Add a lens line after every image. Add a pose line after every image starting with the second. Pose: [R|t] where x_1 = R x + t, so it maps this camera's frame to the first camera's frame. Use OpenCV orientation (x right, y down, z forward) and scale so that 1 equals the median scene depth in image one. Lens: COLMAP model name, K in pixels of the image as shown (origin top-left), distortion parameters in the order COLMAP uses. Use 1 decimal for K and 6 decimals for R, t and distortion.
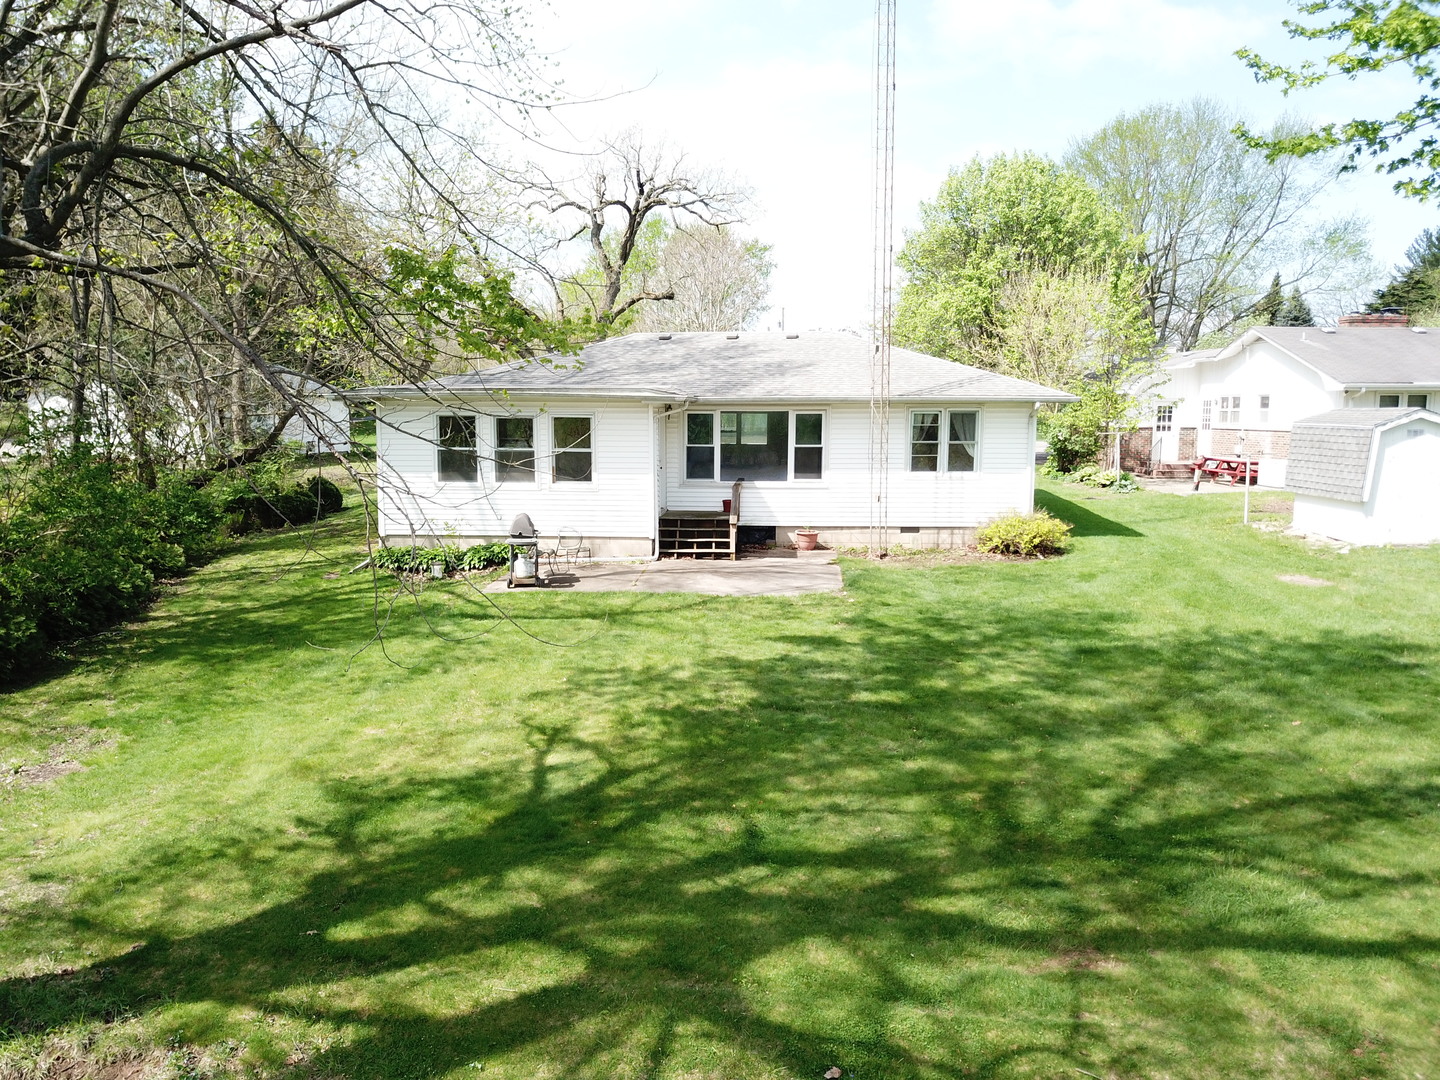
lens RADIAL K [[1103.8, 0, 720.0], [0, 1103.8, 540.0], [0, 0, 1]] dist [0.074969, -0.001883]
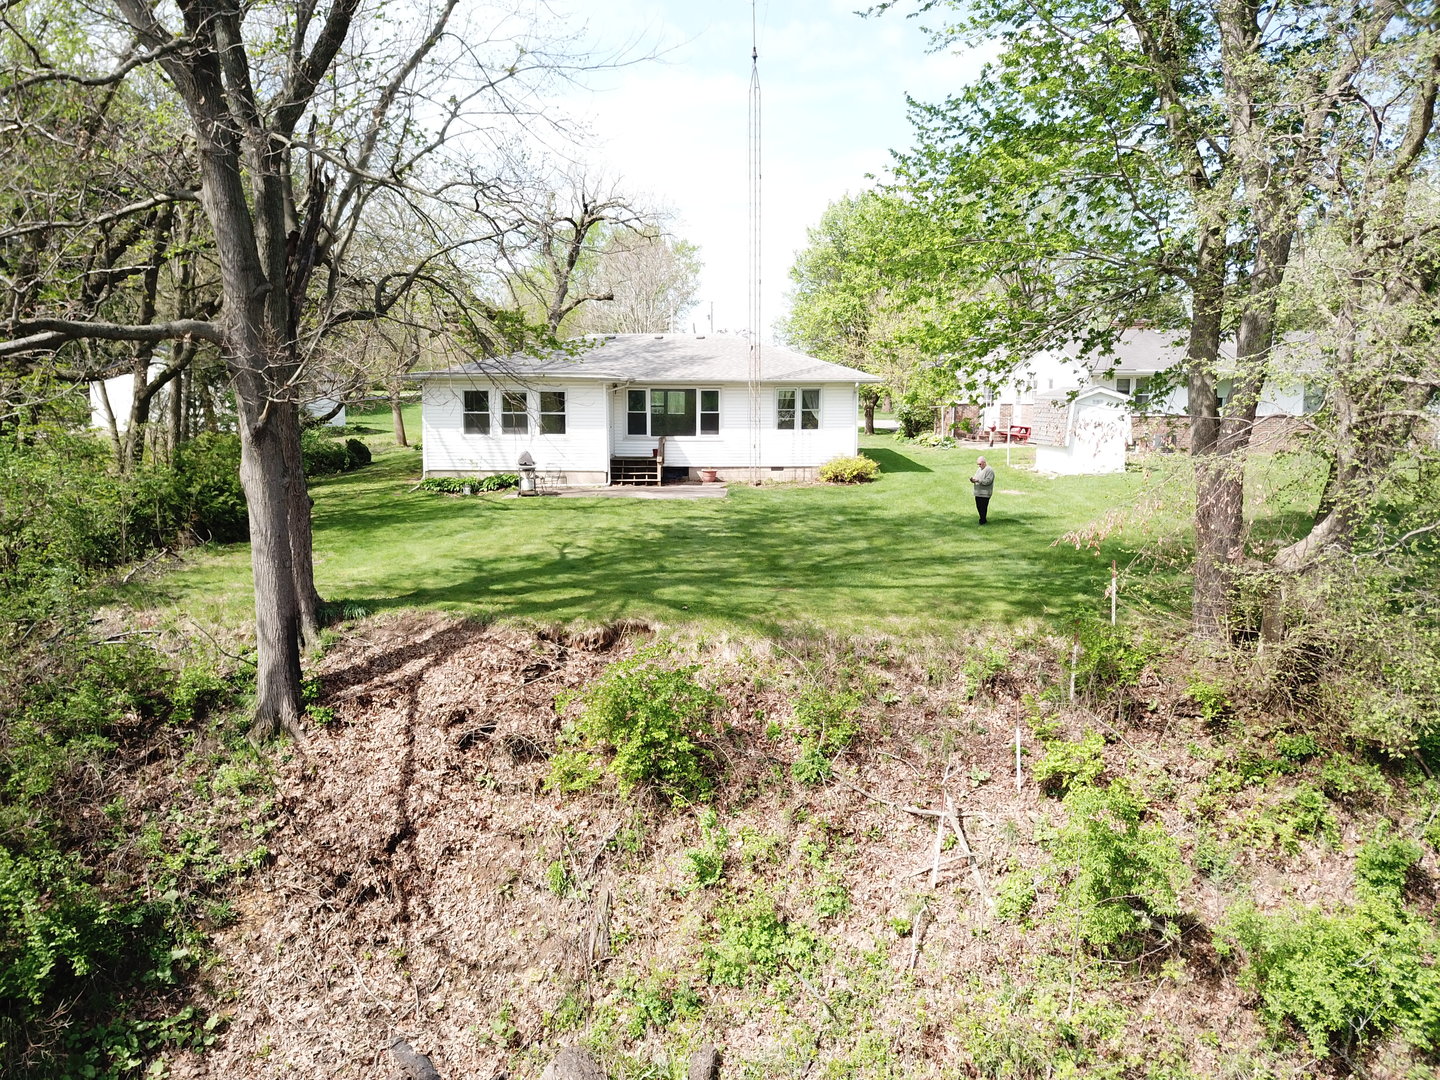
lens RADIAL K [[1077.7, 0, 720.0], [0, 1077.7, 540.0], [0, 0, 1]] dist [0.143004, -0.000601]
pose [[0.998289, -0.008008, 0.057926, 0.008080], [0.007175, 0.999868, 0.014571, 0.067245], [-0.058035, -0.014130, 0.998215, -0.469601]]
